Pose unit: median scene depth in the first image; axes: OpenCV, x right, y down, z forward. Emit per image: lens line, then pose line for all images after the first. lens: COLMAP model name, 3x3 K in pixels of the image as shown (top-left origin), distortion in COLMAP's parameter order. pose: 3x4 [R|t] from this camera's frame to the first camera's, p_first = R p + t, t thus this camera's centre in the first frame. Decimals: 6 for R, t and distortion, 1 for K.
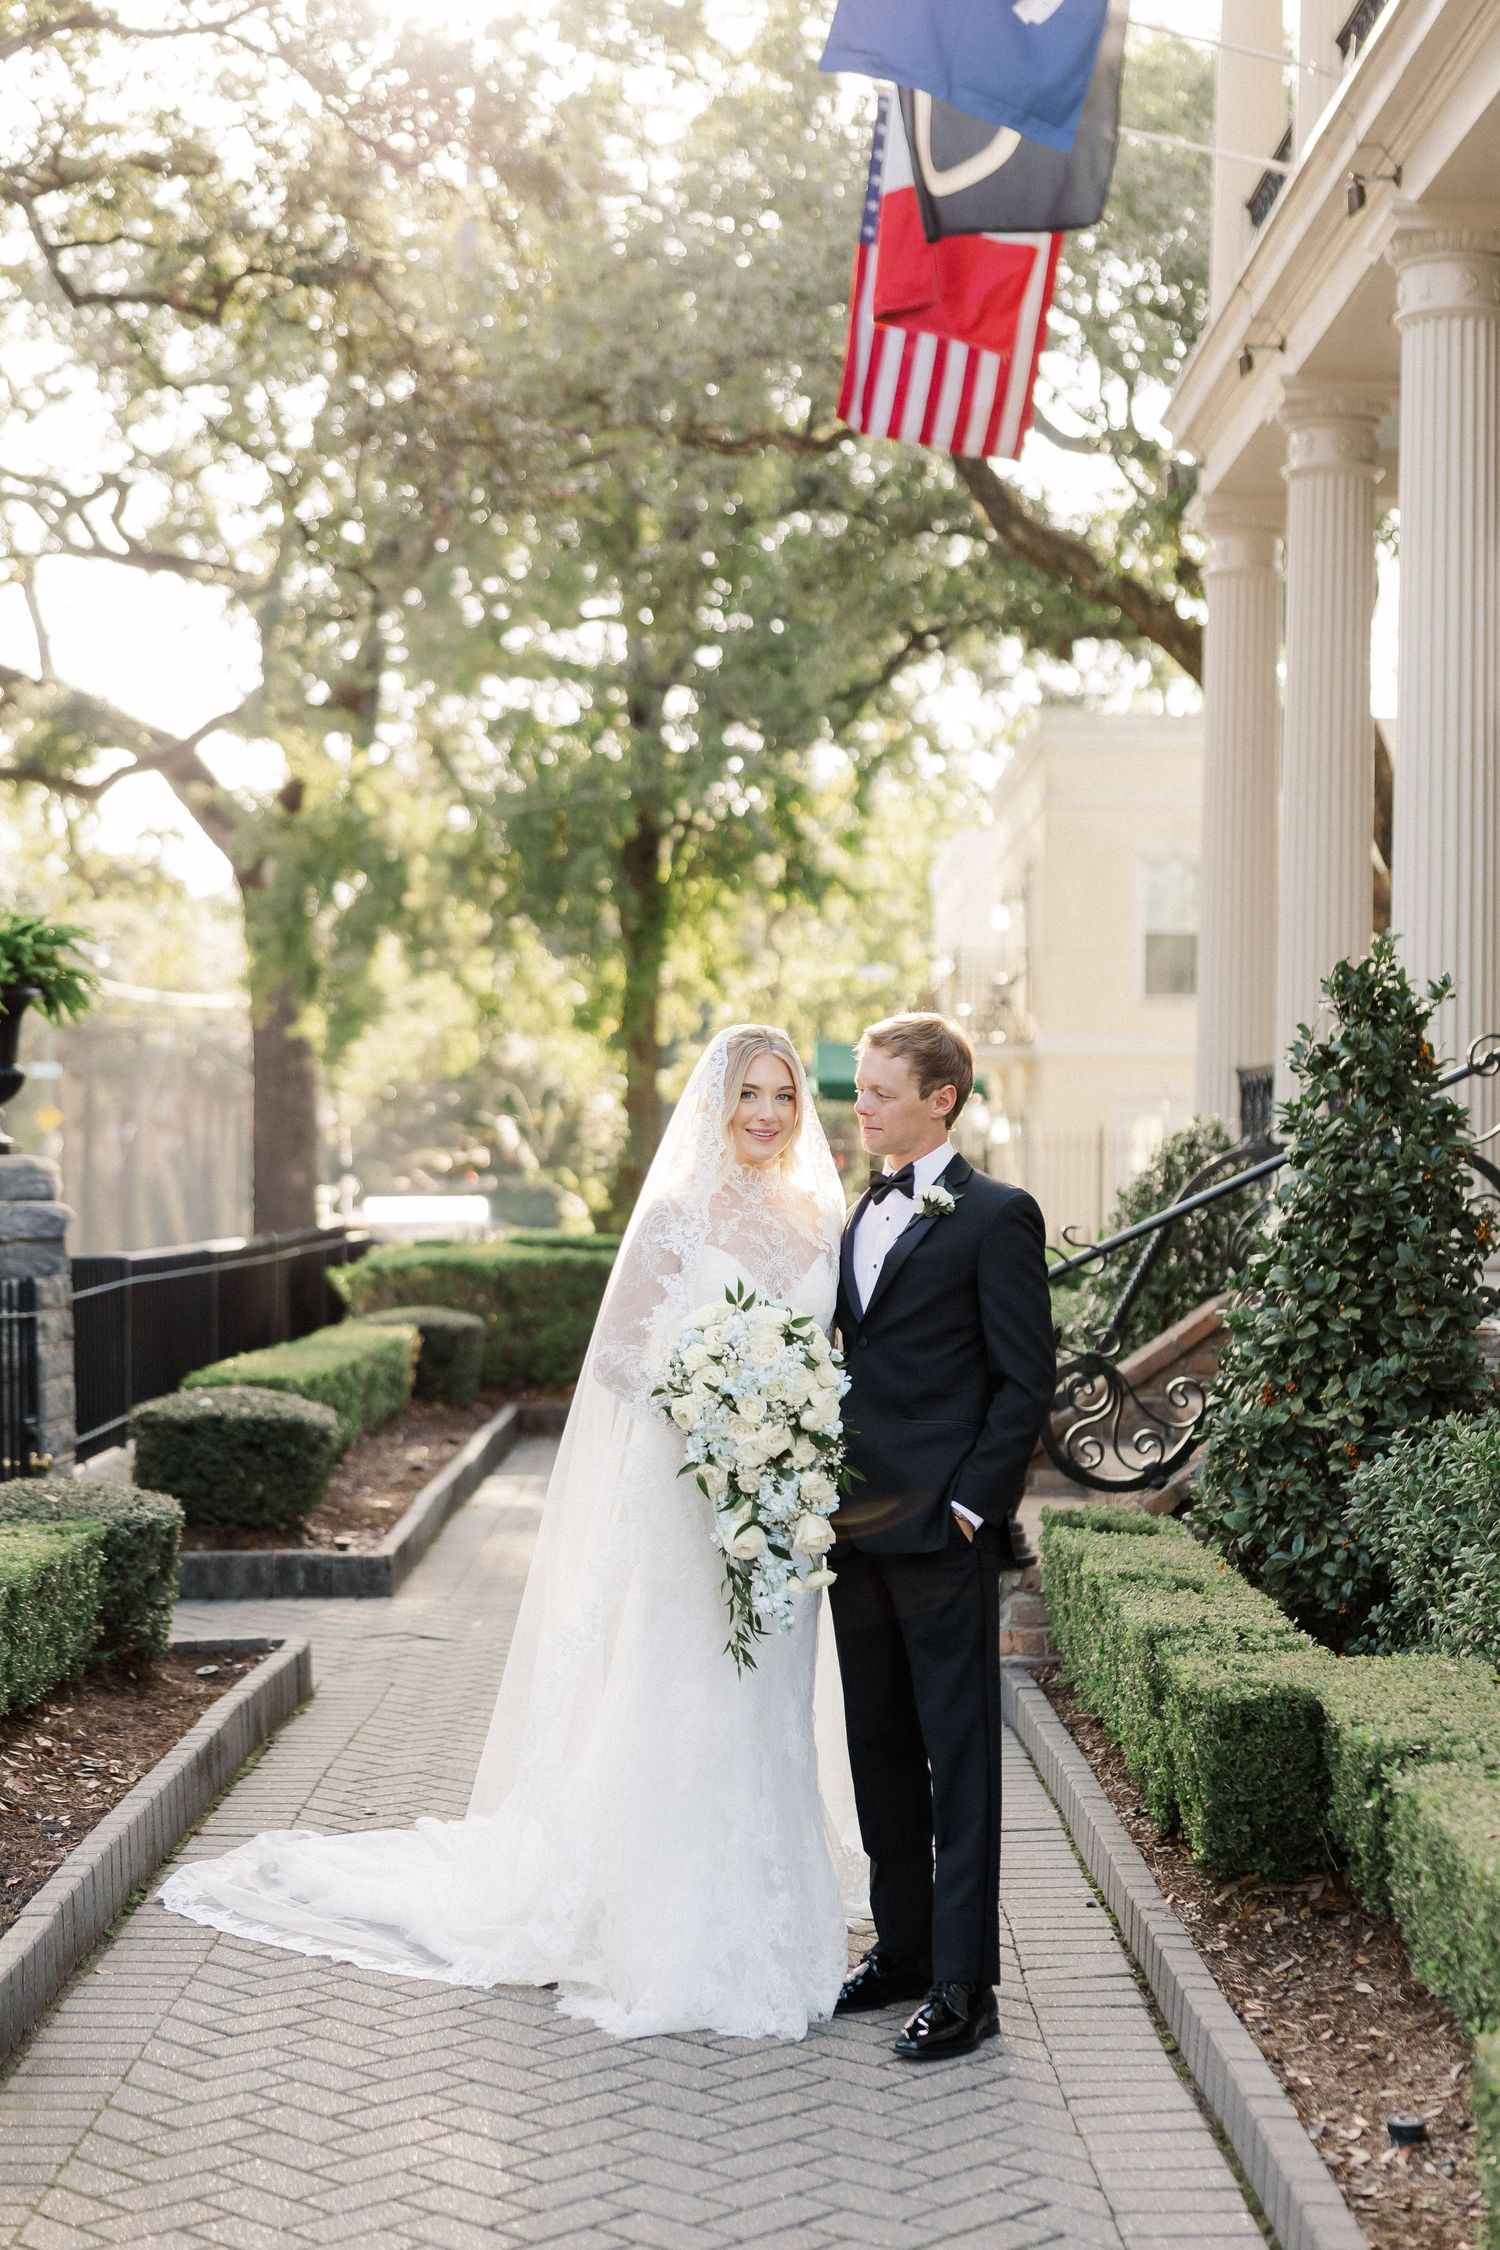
lens RADIAL K [[3674.3, 0, 750.0], [0, 3674.3, 1125.0], [0, 0, 1]] dist [0.002670, 0.103536]
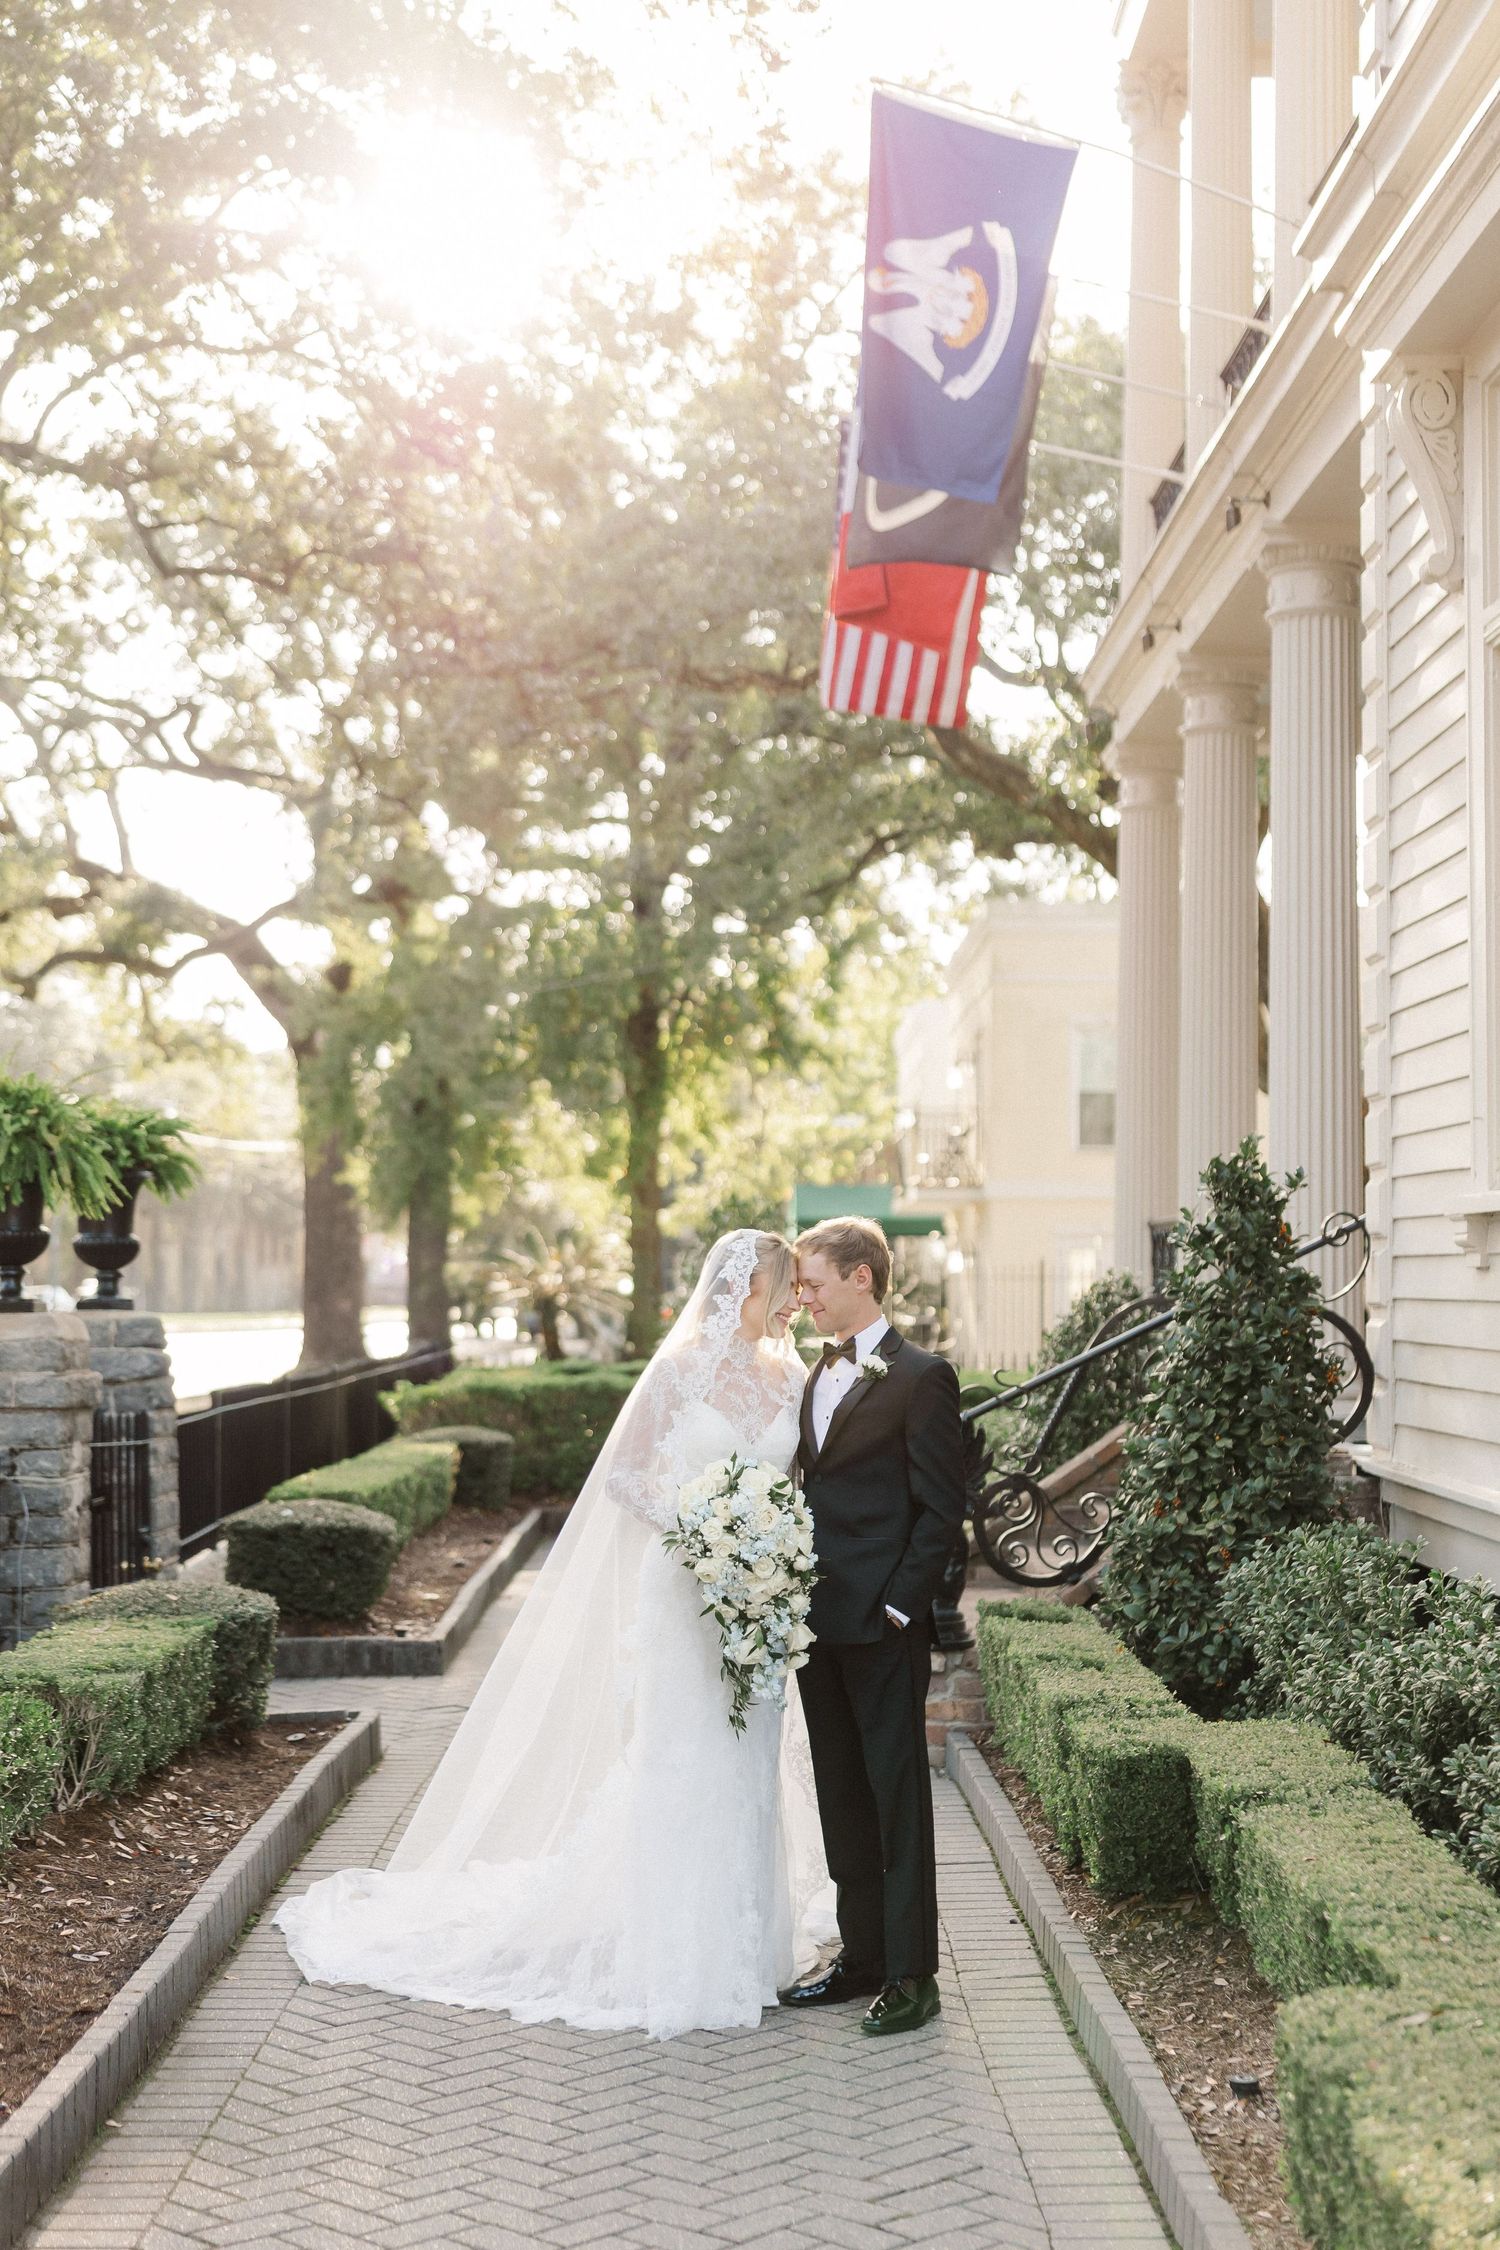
lens RADIAL K [[3256.8, 0, 750.0], [0, 3256.8, 1125.0], [0, 0, 1]] dist [0.024038, 0.018094]
pose [[0.999984, -0.004126, 0.003783, -0.000260], [0.004266, 0.999272, -0.037916, -0.013696], [-0.003623, 0.037932, 0.999274, -0.094144]]
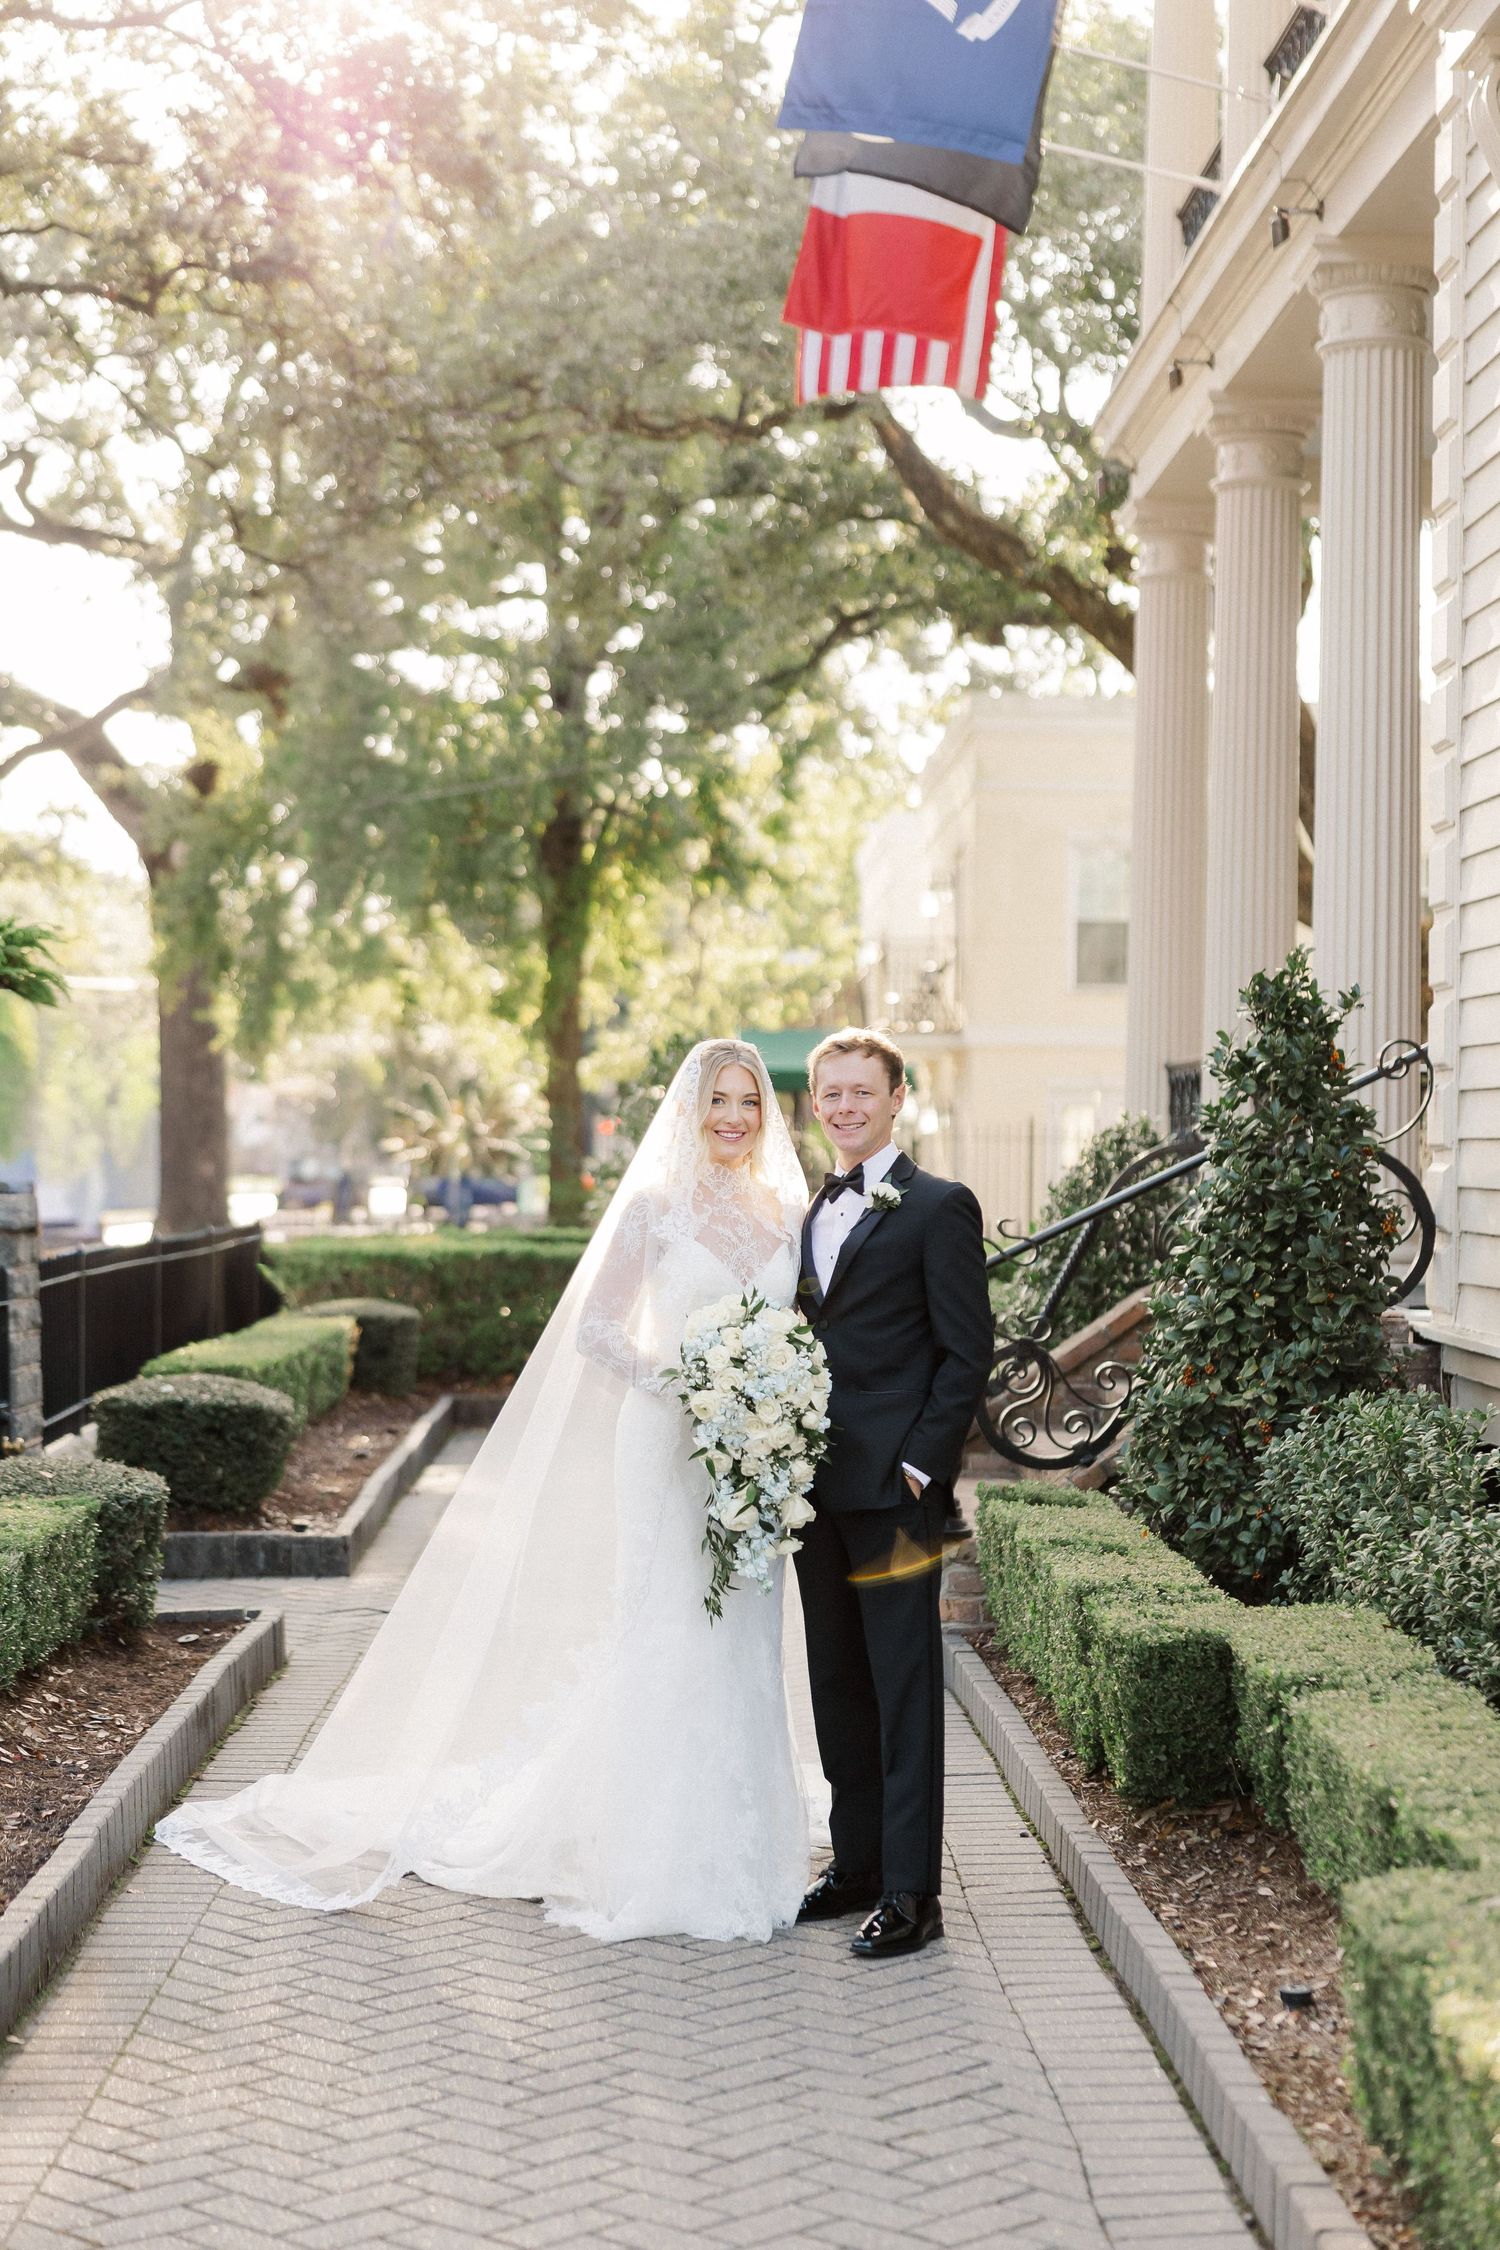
lens RADIAL K [[3860.7, 0, 750.0], [0, 3860.7, 1125.0], [0, 0, 1]] dist [0.020623, 0.031799]
pose [[0.999741, 0.001878, 0.022686, -0.012187], [-0.001949, 0.999993, 0.003126, -0.003192], [-0.022680, -0.003169, 0.999738, -0.117813]]
